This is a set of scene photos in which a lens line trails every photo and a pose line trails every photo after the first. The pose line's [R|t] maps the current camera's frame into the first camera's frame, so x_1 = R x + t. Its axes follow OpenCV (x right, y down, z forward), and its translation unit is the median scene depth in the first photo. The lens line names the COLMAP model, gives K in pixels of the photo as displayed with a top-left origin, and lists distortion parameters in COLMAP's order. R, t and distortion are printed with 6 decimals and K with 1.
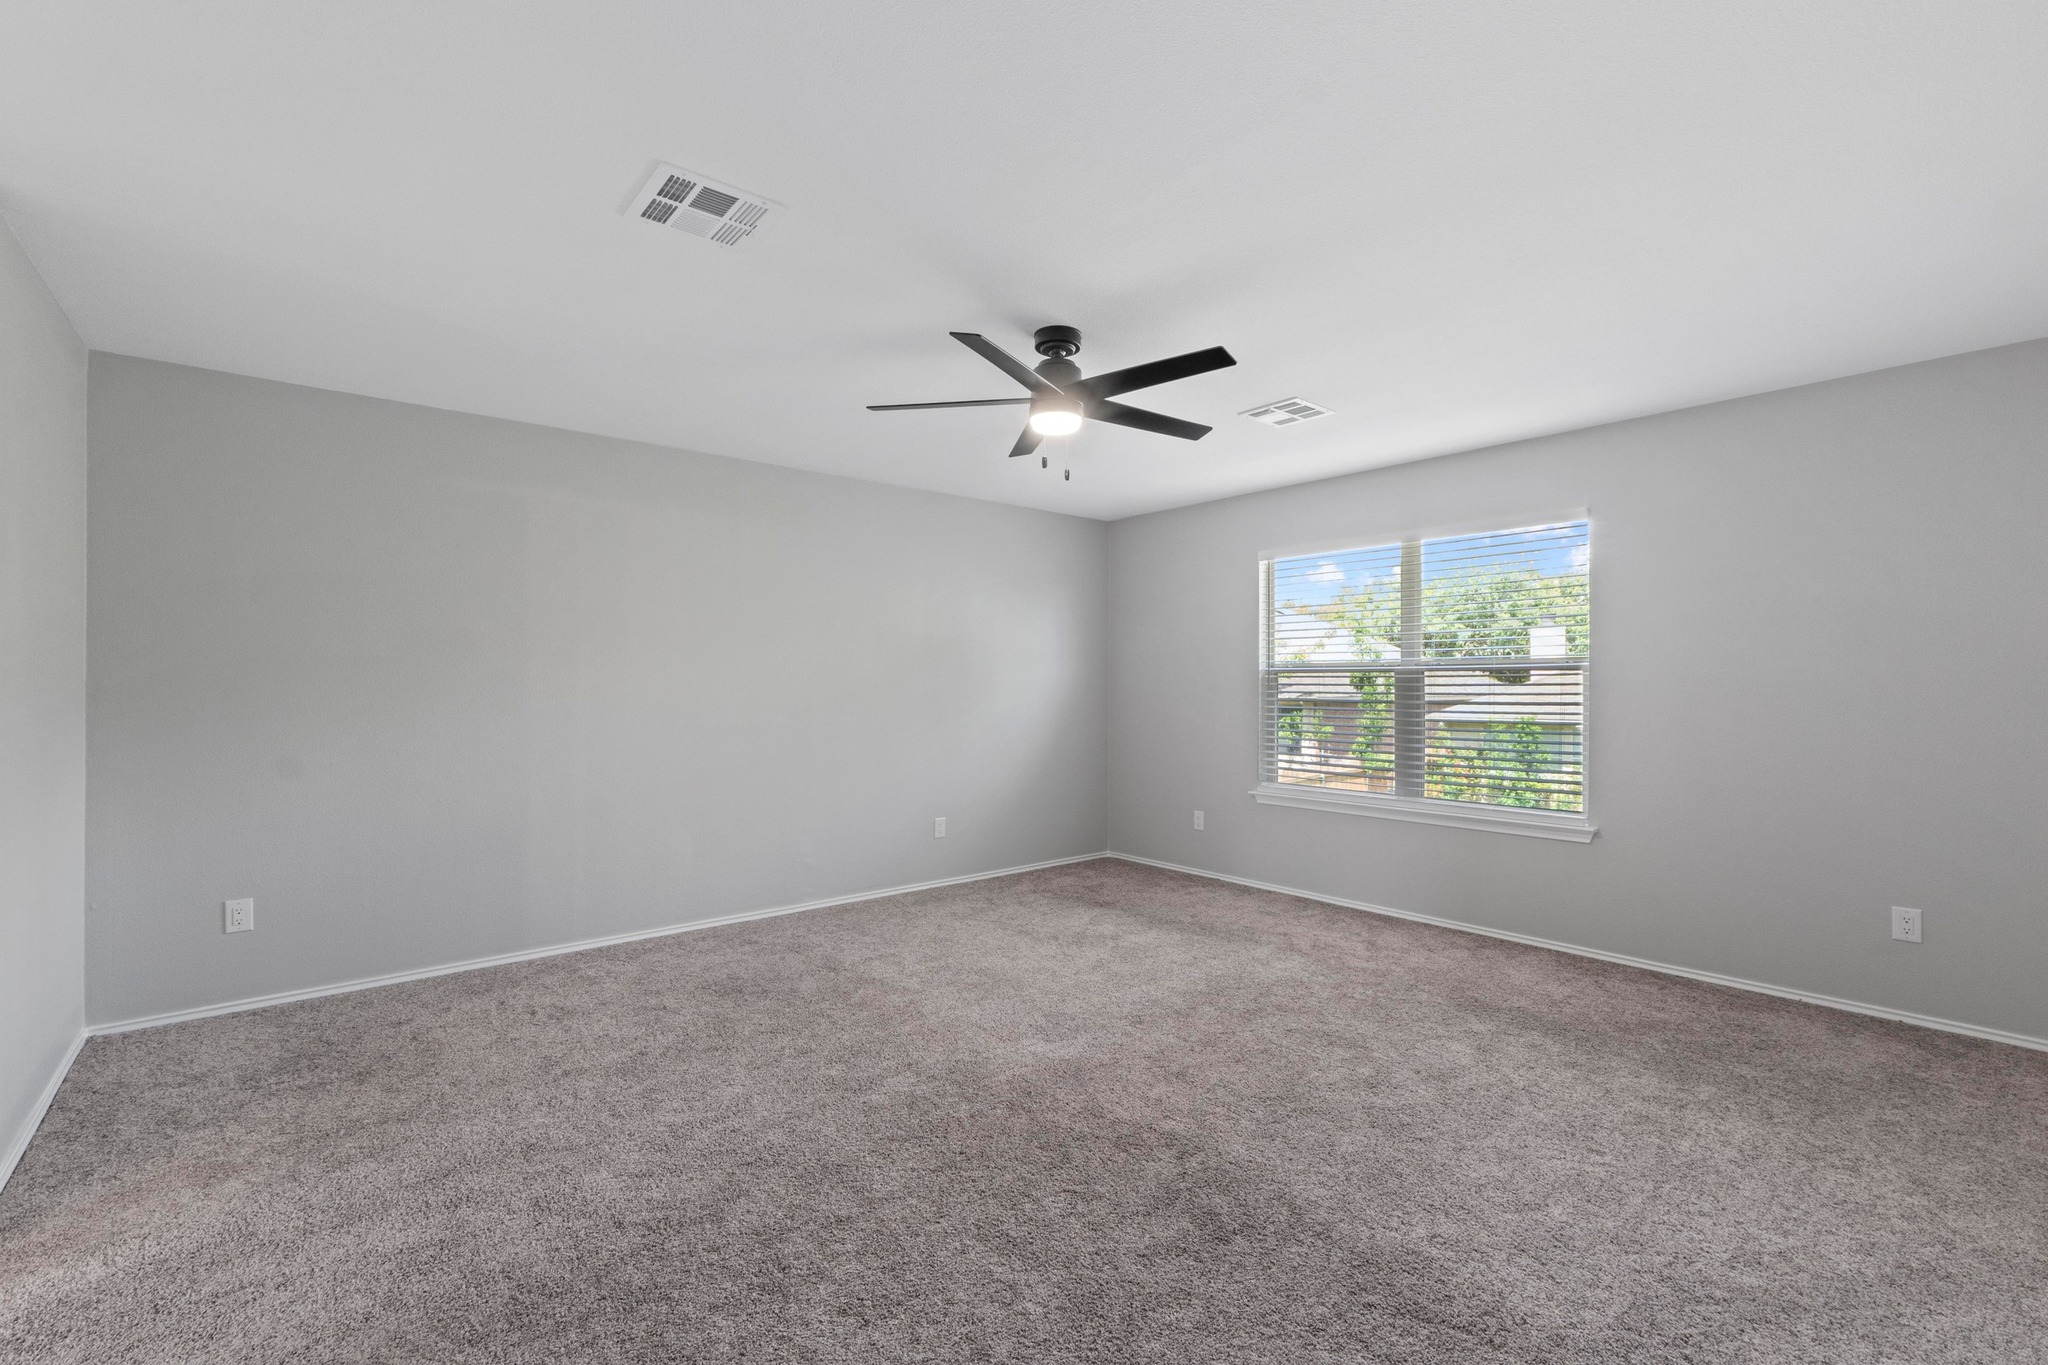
lens RADIAL K [[884.5, 0, 1026.9], [0, 884.5, 665.4], [0, 0, 1]] dist [-0.007775, -0.000074]
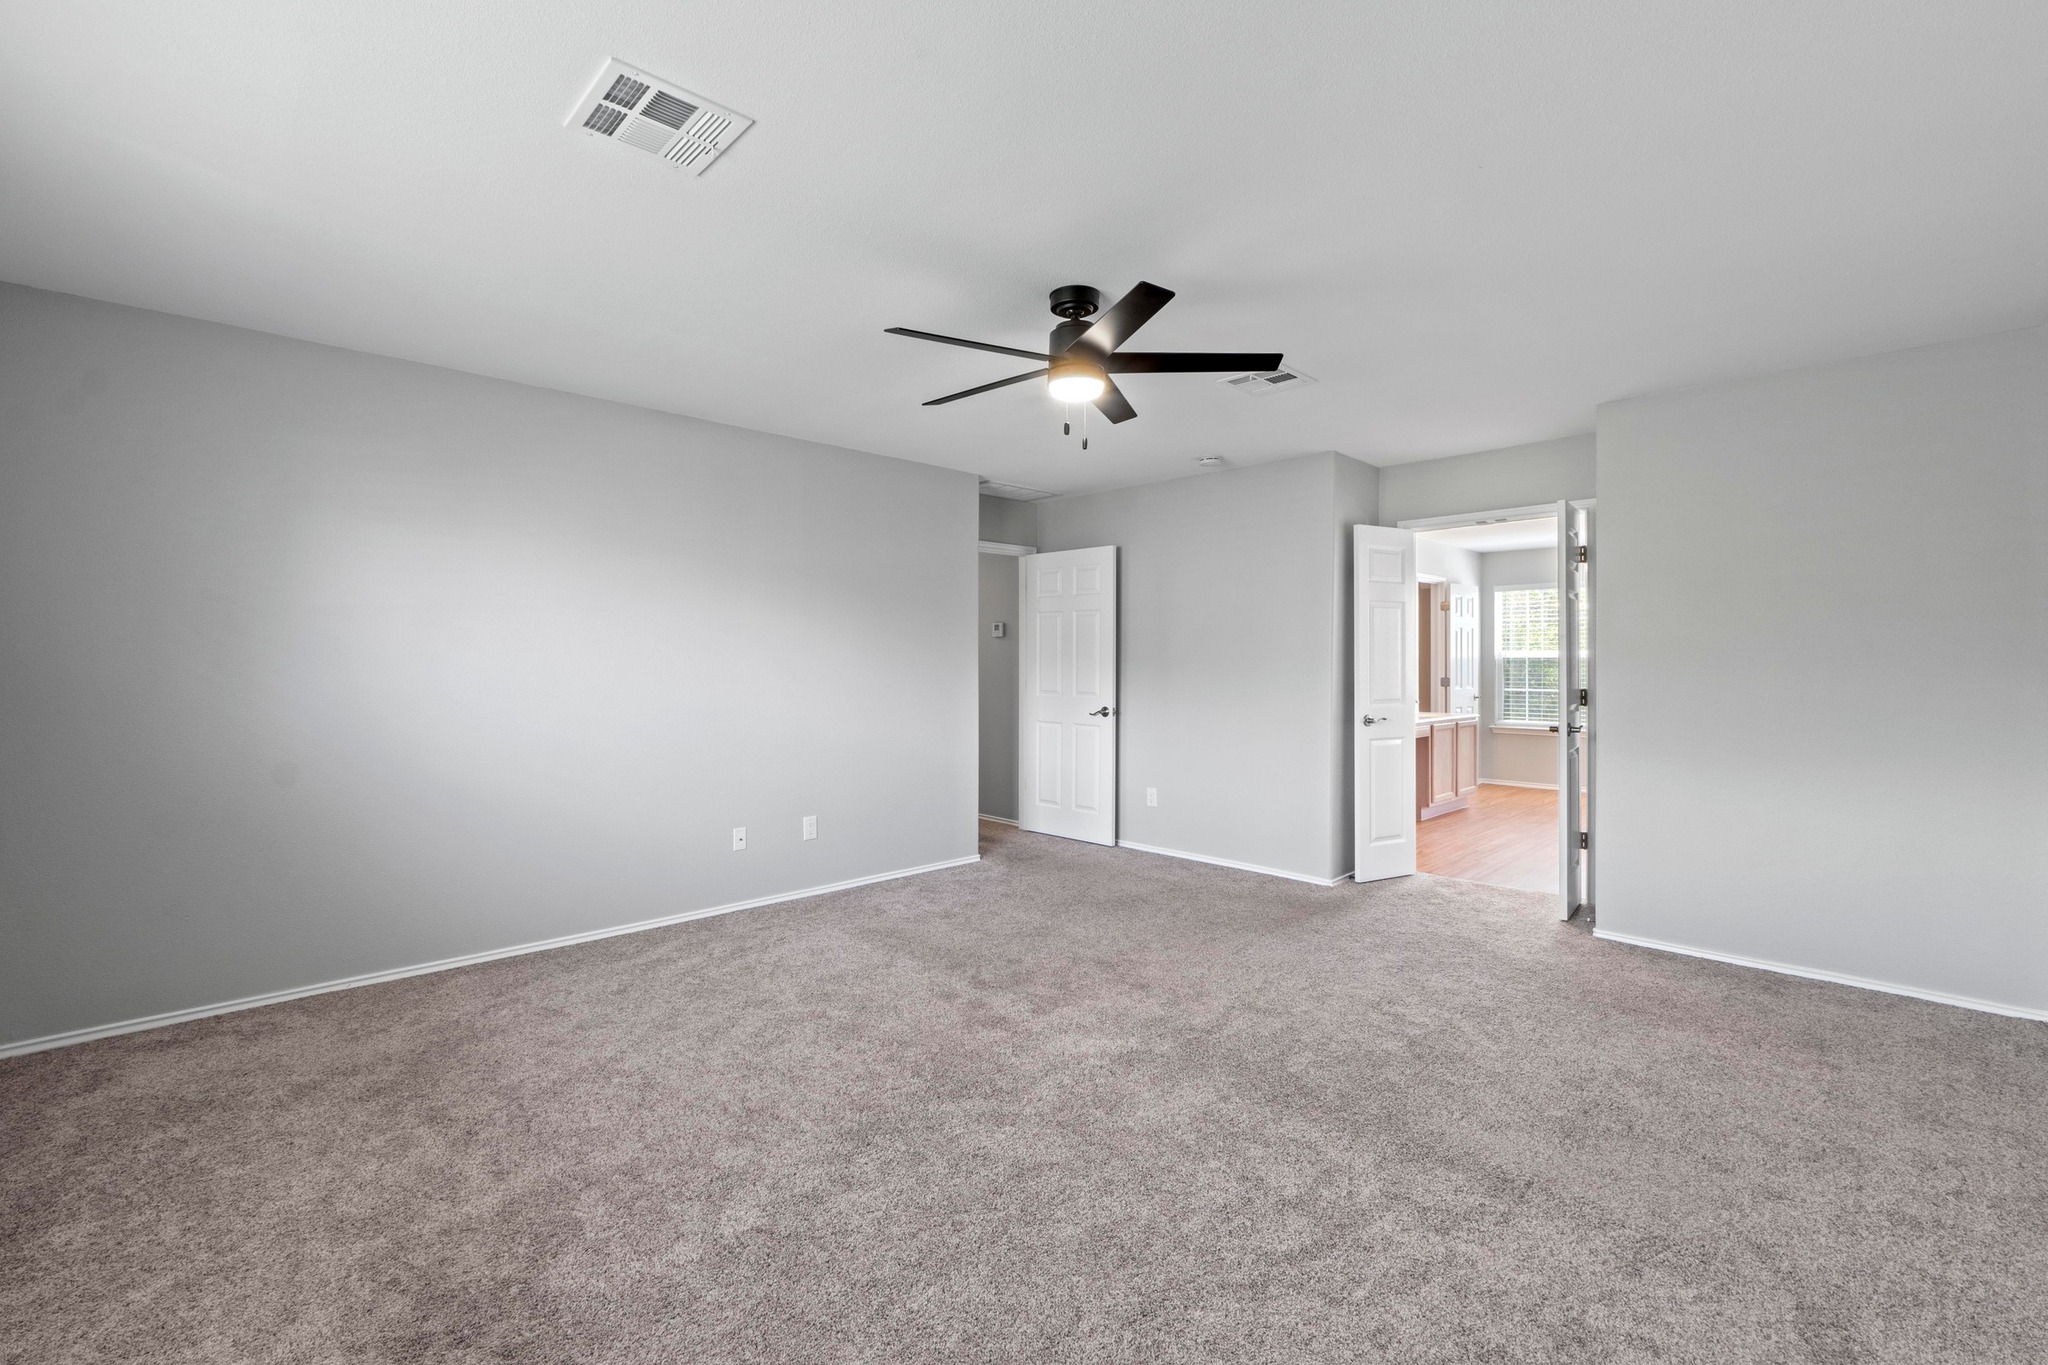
lens RADIAL K [[884.5, 0, 1026.9], [0, 884.5, 665.4], [0, 0, 1]] dist [-0.007775, -0.000074]
pose [[-0.998081, -0.008941, -0.061267, 0.125979], [-0.007856, 0.999808, -0.017930, 0.042452], [0.061415, -0.017415, -0.997960, 1.770929]]
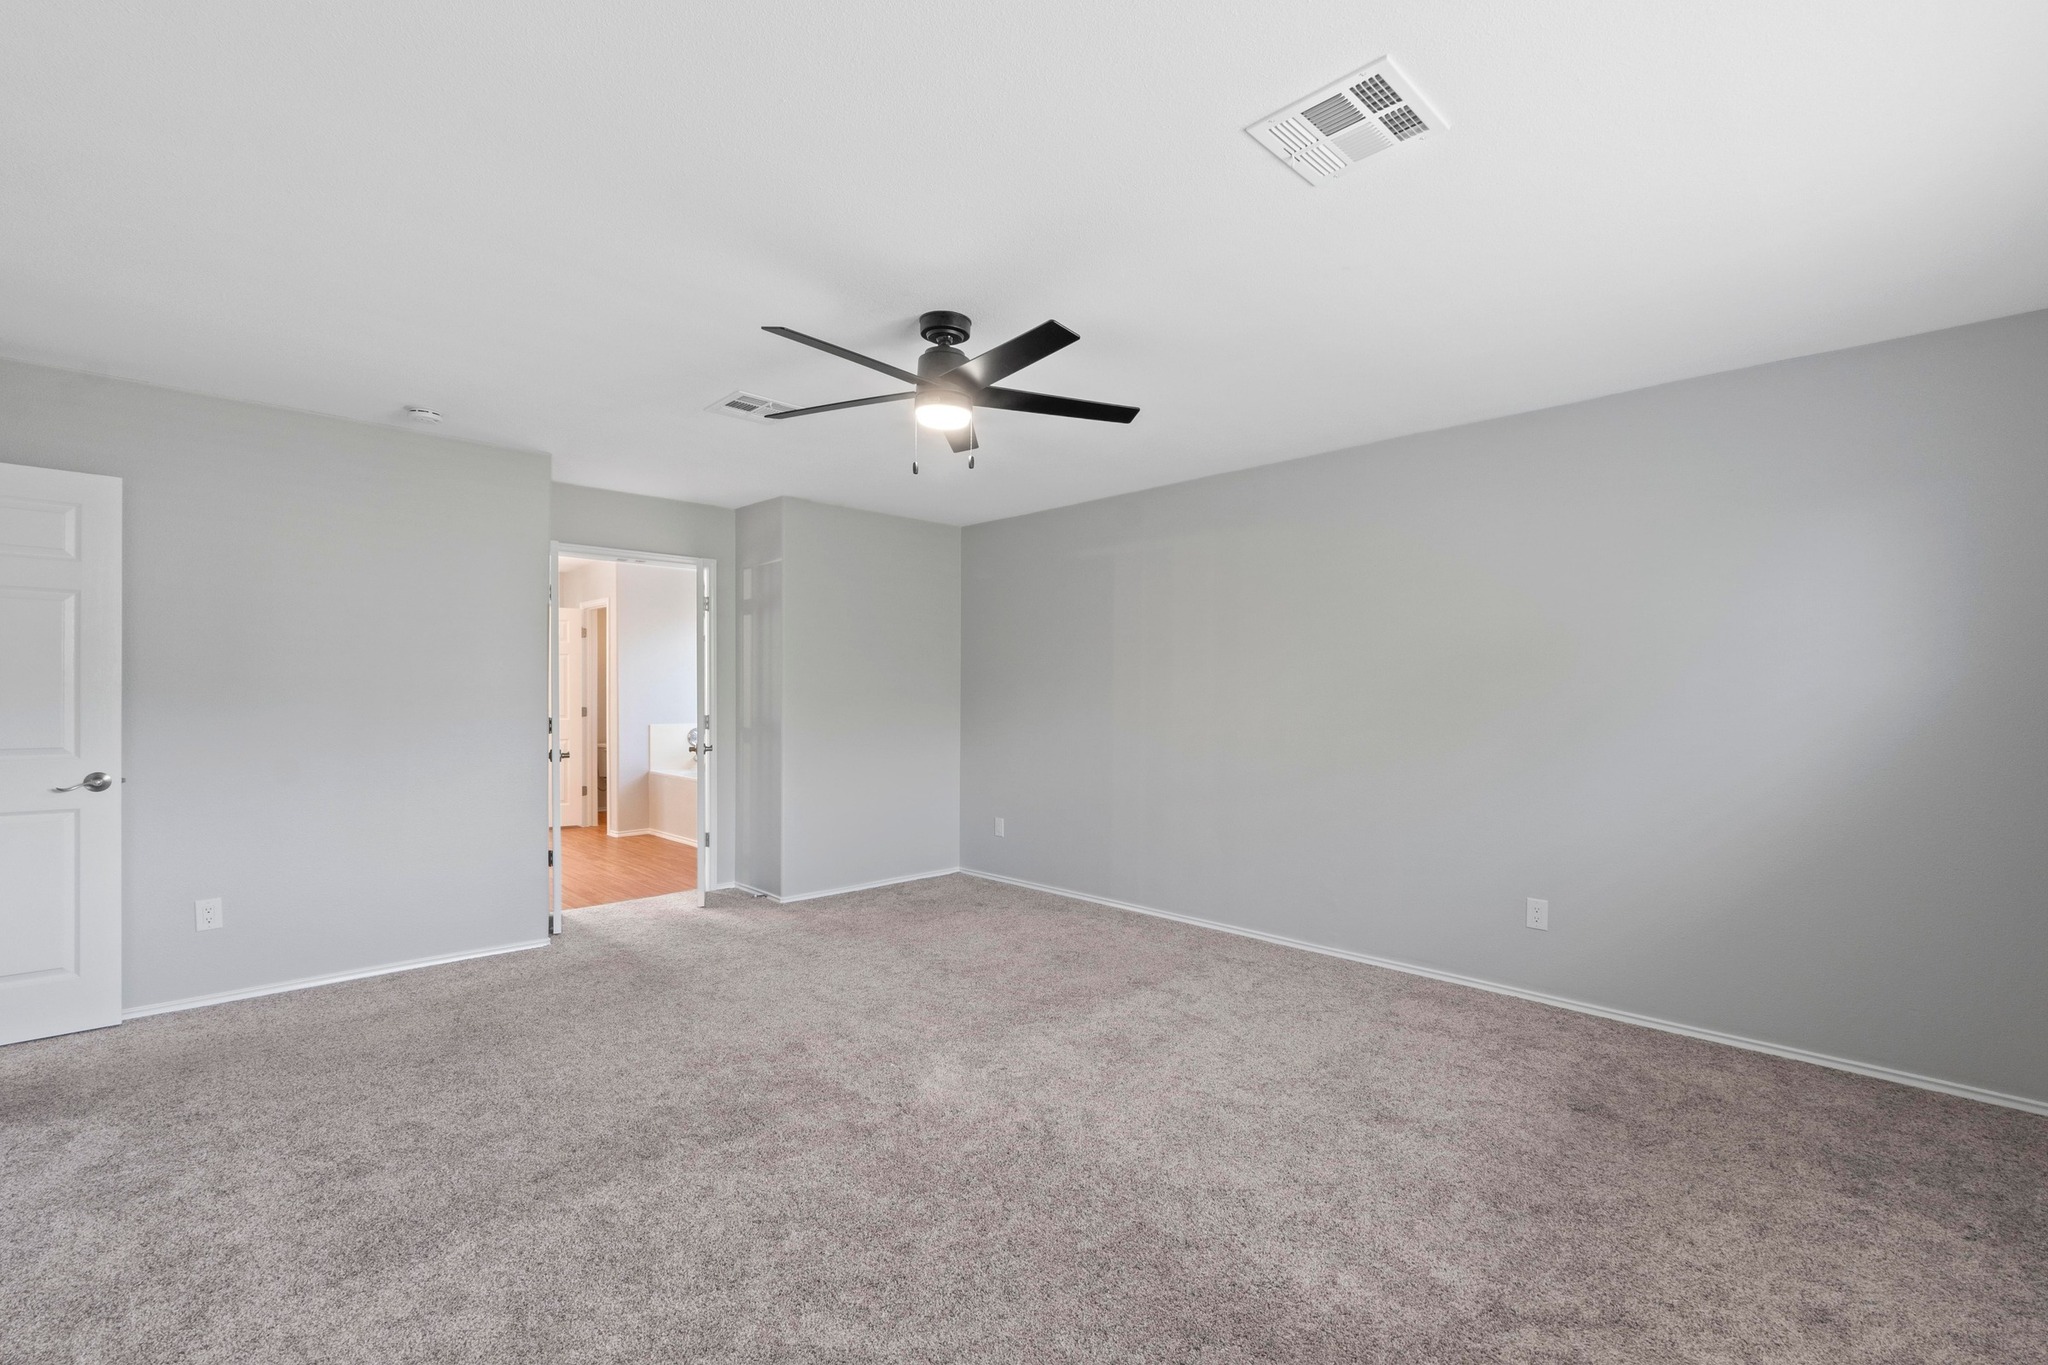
lens RADIAL K [[884.5, 0, 1026.9], [0, 884.5, 665.4], [0, 0, 1]] dist [-0.007775, -0.000074]
pose [[0.063403, -0.038998, -0.997226, 0.894408], [0.015770, 0.999151, -0.038071, 0.027522], [0.997863, -0.013313, 0.063965, 0.943413]]
